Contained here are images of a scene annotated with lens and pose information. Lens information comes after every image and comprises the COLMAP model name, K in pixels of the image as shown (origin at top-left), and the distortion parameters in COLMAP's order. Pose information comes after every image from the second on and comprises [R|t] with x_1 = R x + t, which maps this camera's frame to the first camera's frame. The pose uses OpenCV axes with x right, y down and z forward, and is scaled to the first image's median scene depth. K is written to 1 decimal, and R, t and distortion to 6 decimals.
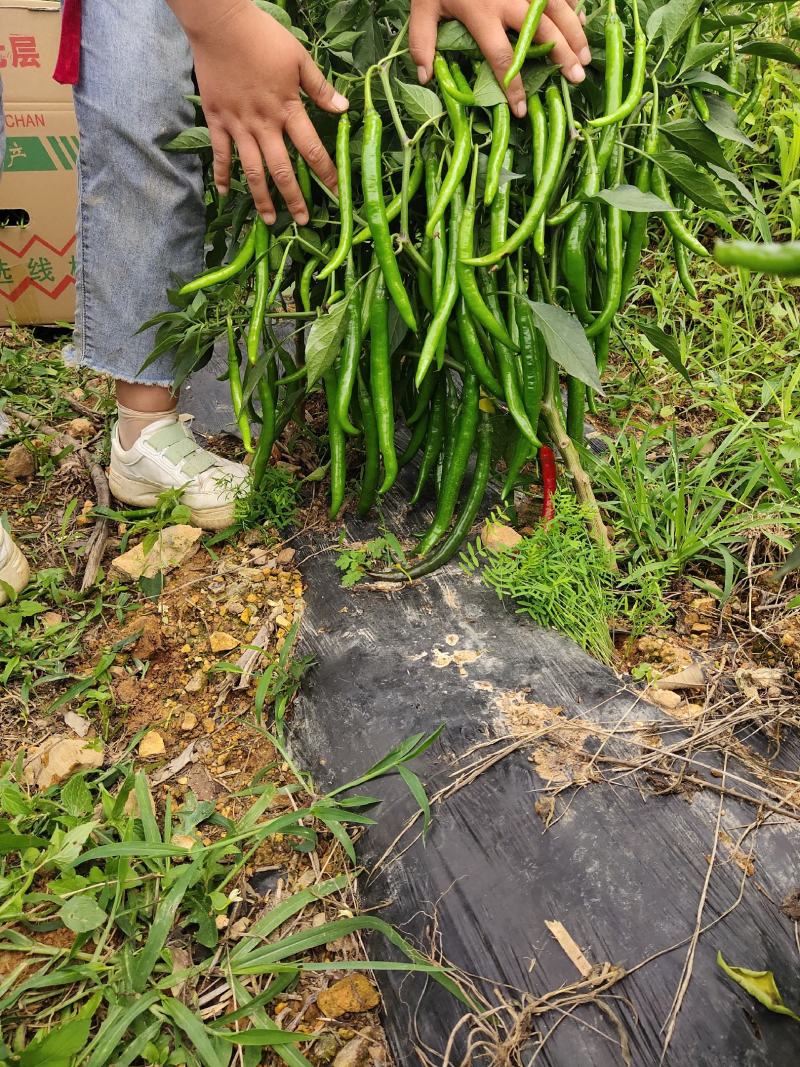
lens RADIAL K [[780.5, 0, 400.0], [0, 780.5, 533.5], [0, 0, 1]] dist [0.092817, -0.105496]
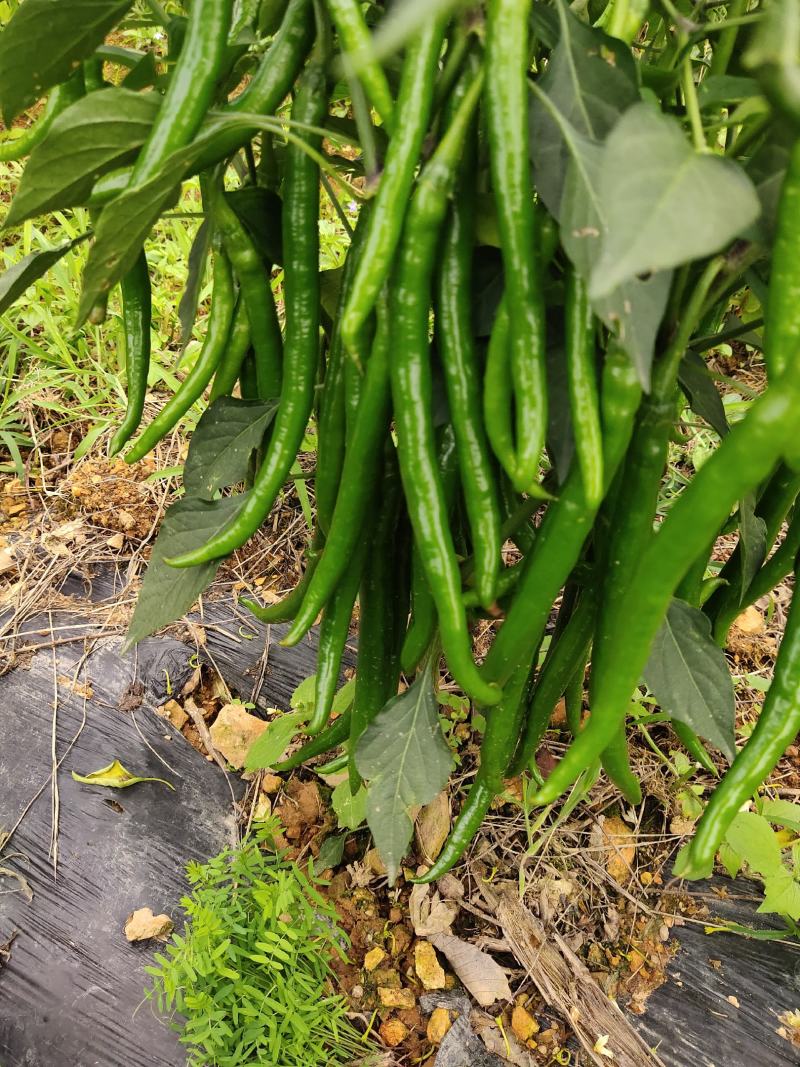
lens RADIAL K [[781.2, 0, 400.0], [0, 781.2, 536.8], [0, 0, 1]] dist [0.104371, -0.160723]
pose [[0.721234, -0.437690, 0.536889, 0.171378], [0.335315, 0.898817, 0.282299, 0.027107], [-0.606124, -0.023577, 0.795021, -0.139681]]
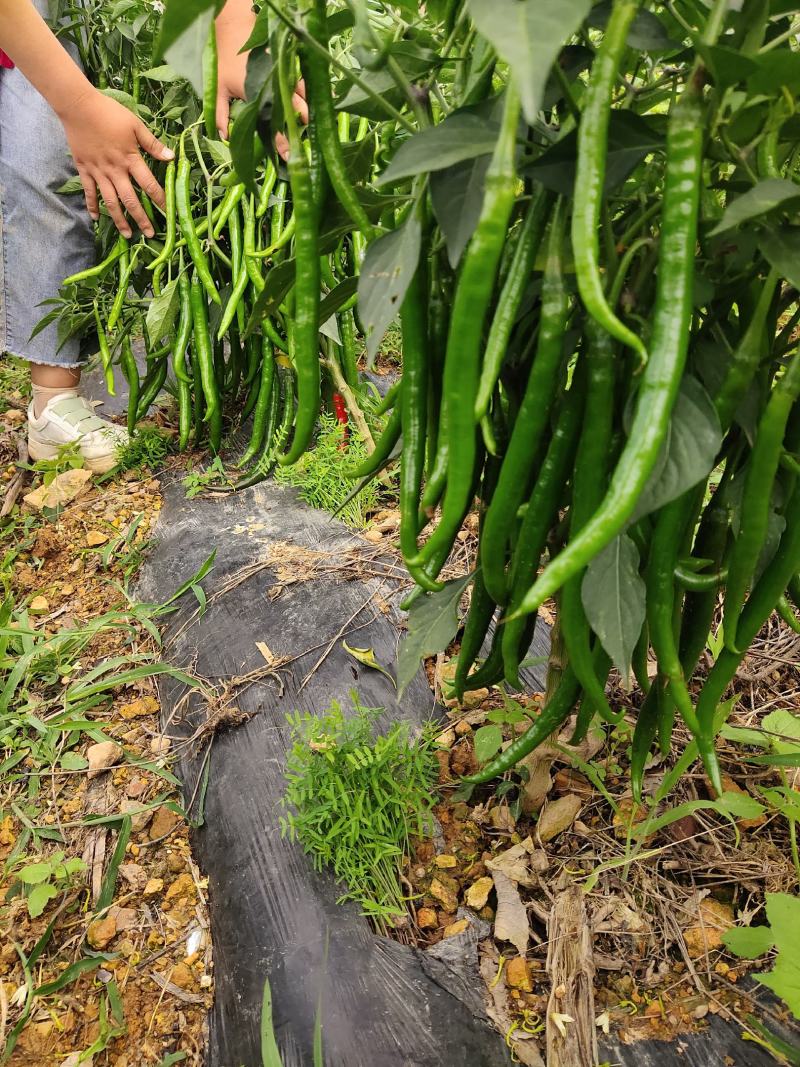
lens RADIAL K [[781.2, 0, 400.0], [0, 781.2, 536.8], [0, 0, 1]] dist [0.104371, -0.160723]
pose [[0.999375, -0.033952, 0.009790, 0.322854], [0.034448, 0.997840, -0.055936, 0.256832], [-0.007870, 0.056239, 0.998386, -0.421093]]
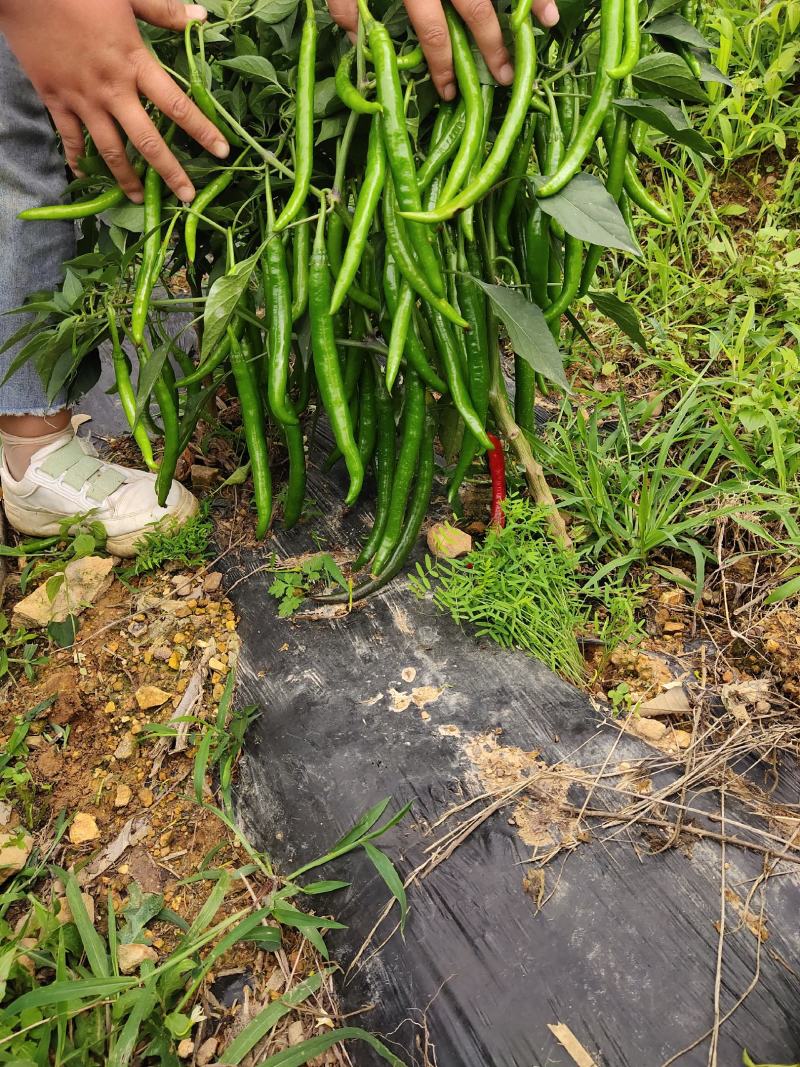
lens RADIAL K [[781.2, 0, 400.0], [0, 781.2, 536.8], [0, 0, 1]] dist [0.104371, -0.160723]
pose [[0.991382, -0.109505, 0.071910, 0.009211], [0.102394, 0.990094, 0.096074, -0.108838], [-0.081718, -0.087883, 0.992773, 0.121499]]
